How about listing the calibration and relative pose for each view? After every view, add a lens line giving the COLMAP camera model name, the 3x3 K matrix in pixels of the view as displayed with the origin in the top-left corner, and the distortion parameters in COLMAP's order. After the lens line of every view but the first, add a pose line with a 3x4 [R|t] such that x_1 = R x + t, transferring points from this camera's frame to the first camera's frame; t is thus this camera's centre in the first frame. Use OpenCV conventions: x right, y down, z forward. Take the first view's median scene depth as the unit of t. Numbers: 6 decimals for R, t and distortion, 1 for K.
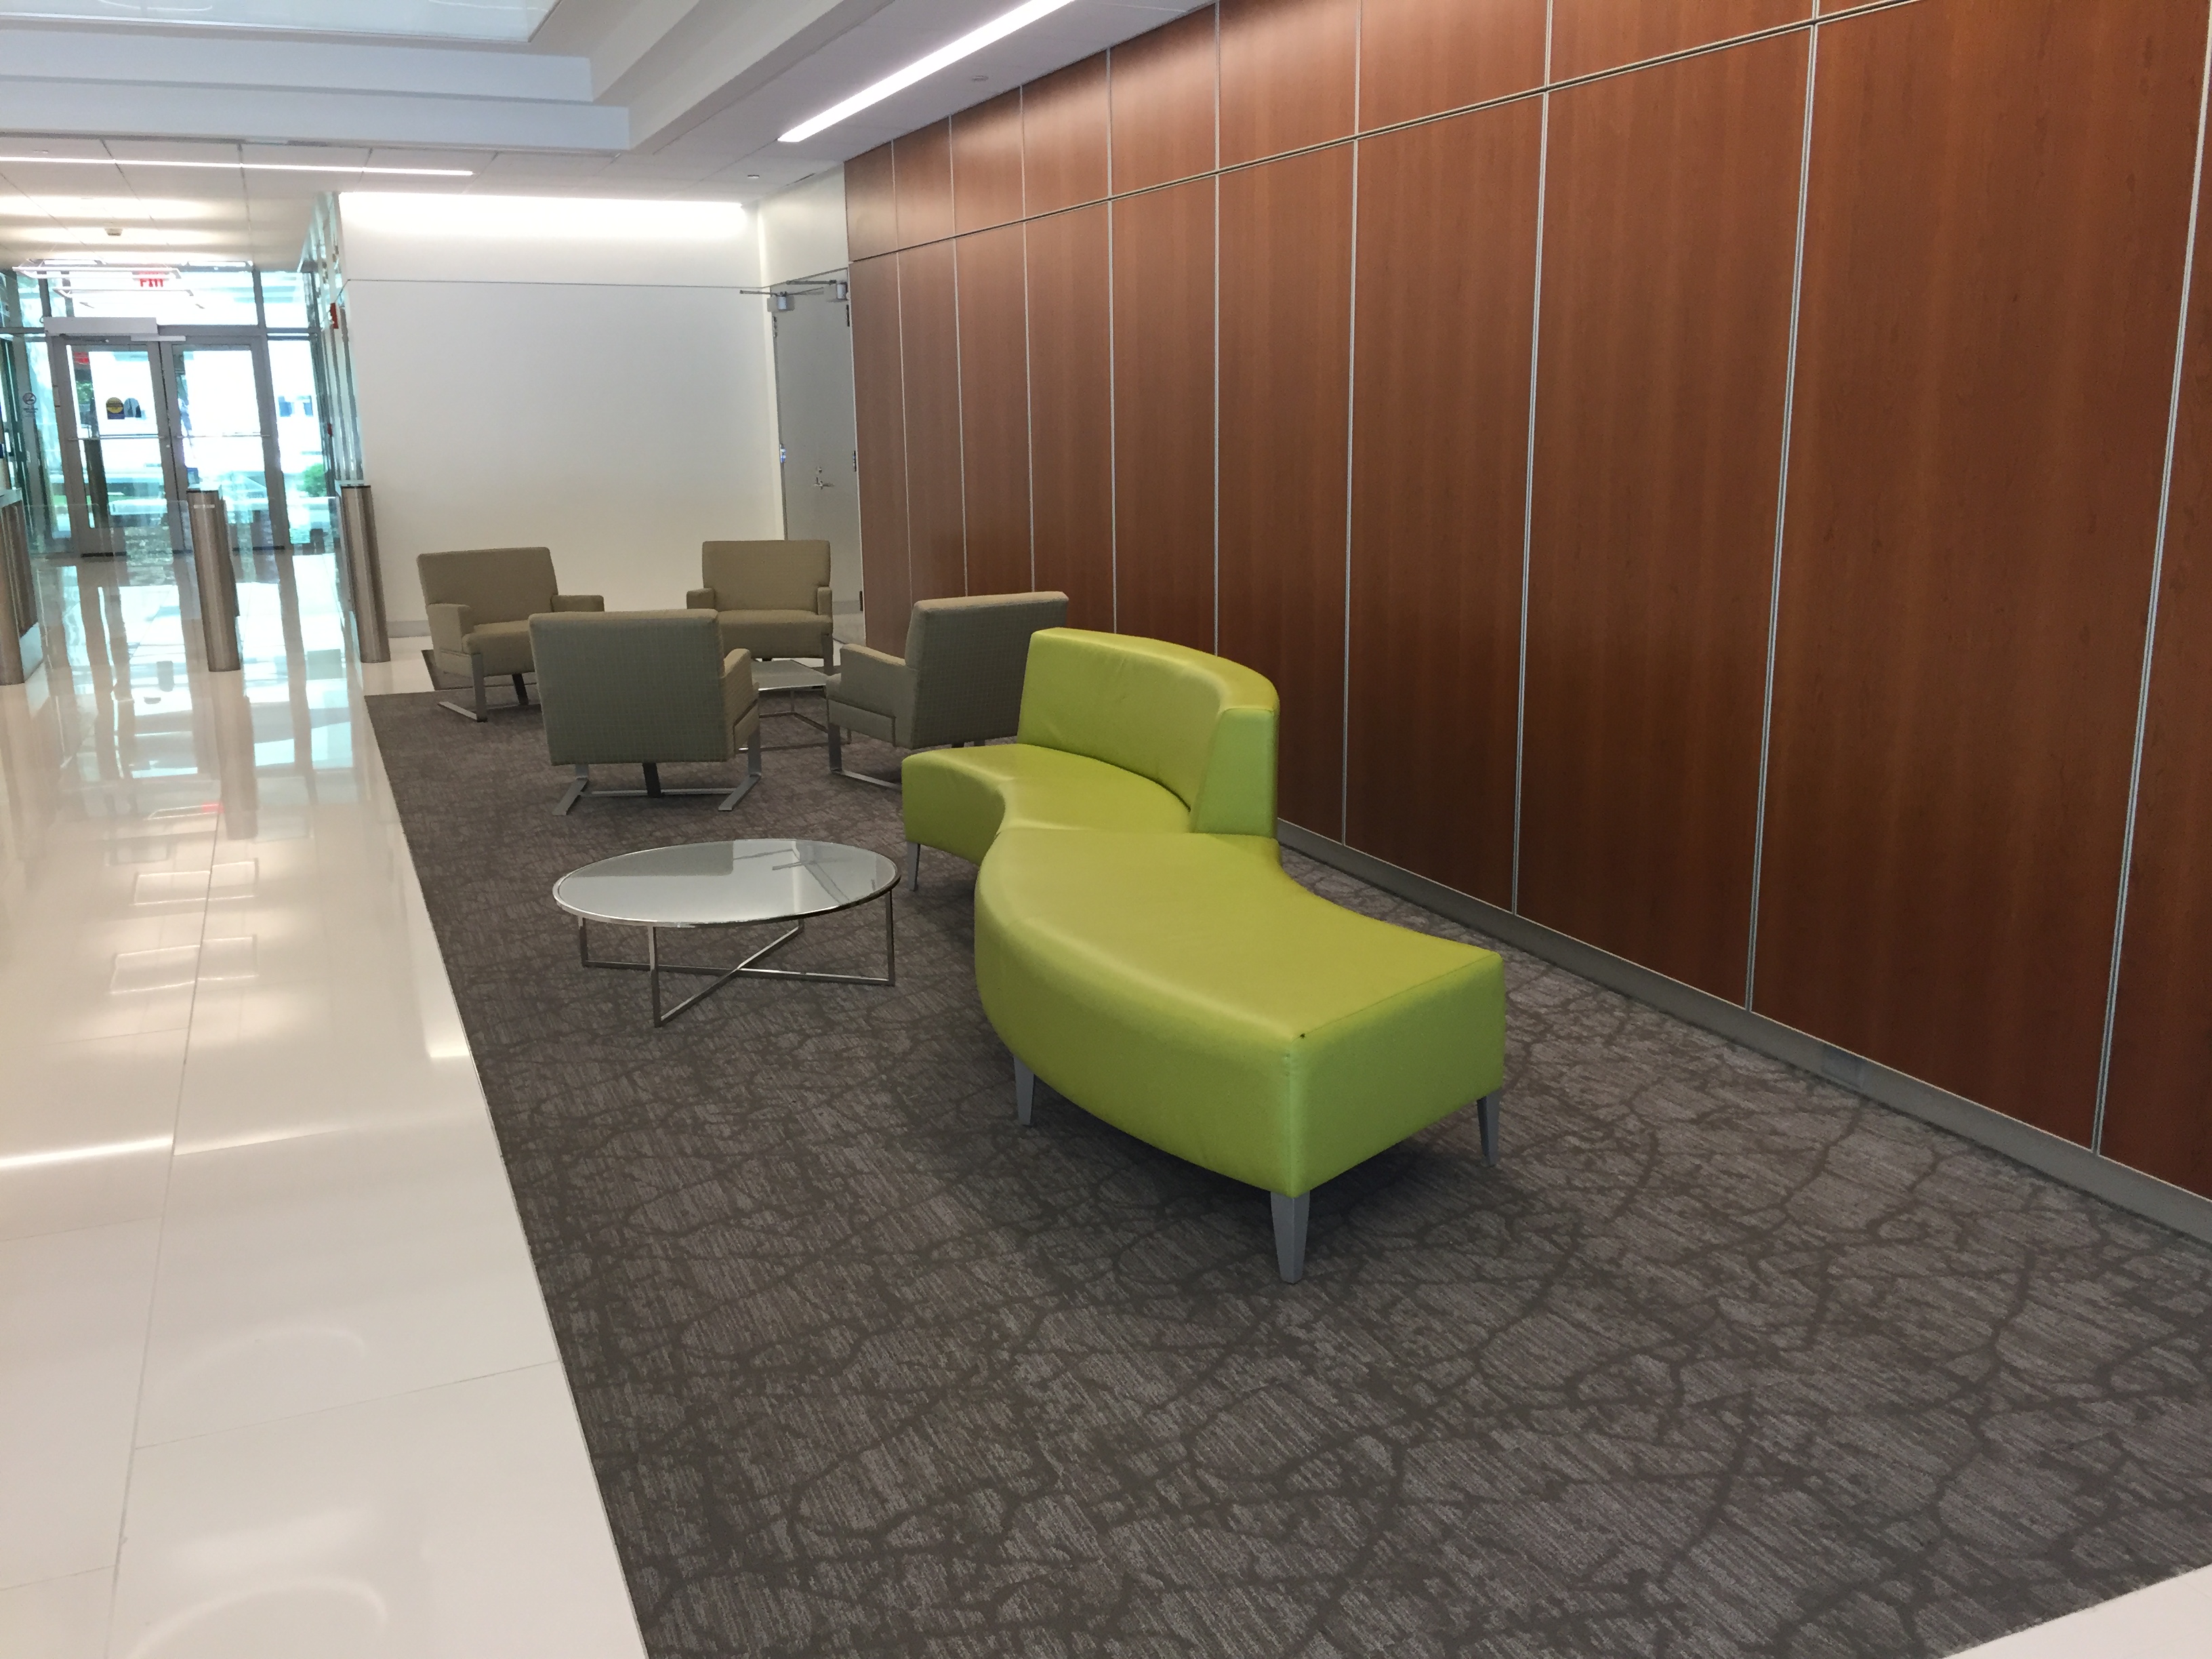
lens RADIAL K [[1884.3, 0, 1106.7], [0, 1884.3, 847.4], [0, 0, 1]] dist [0.033671, 0.006381]
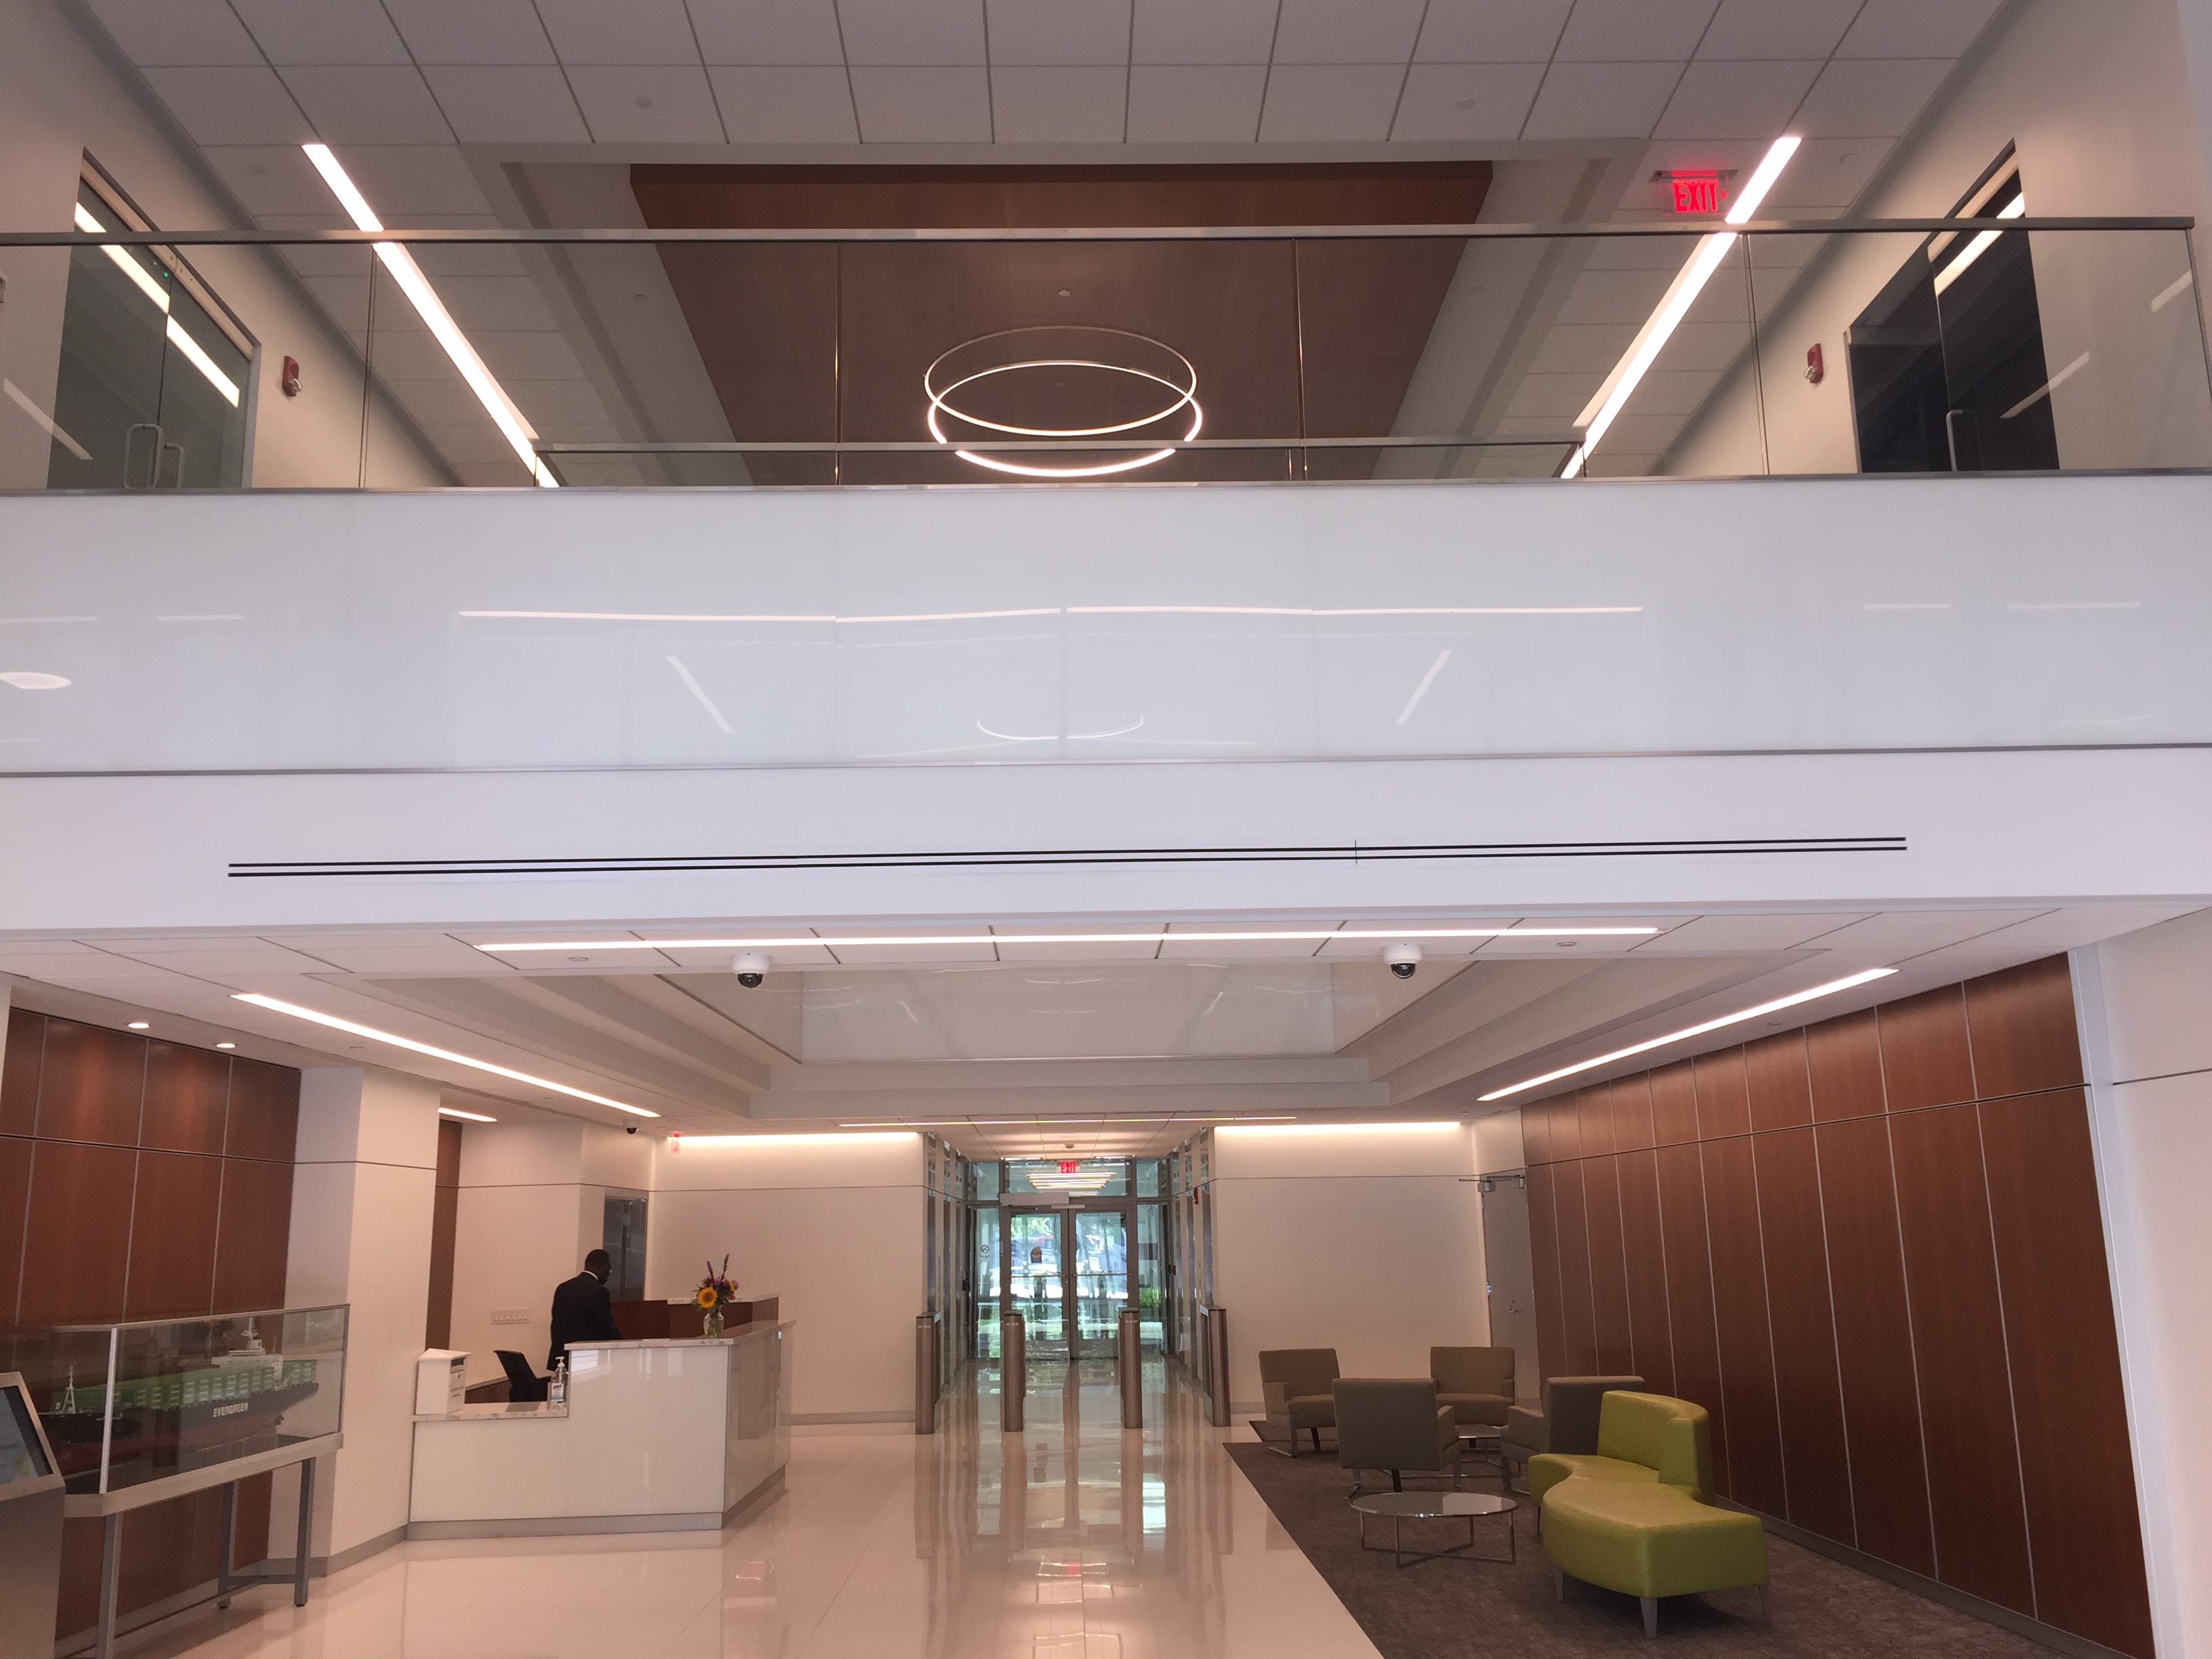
lens RADIAL K [[1884.3, 0, 1111.4], [0, 1884.3, 842.6], [0, 0, 1]] dist [0.033671, 0.006381]
pose [[0.928515, -0.085262, -0.361372, 0.142603], [-0.073928, 0.911336, -0.404971, 0.113345], [0.363860, 0.402737, 0.839886, -0.583875]]
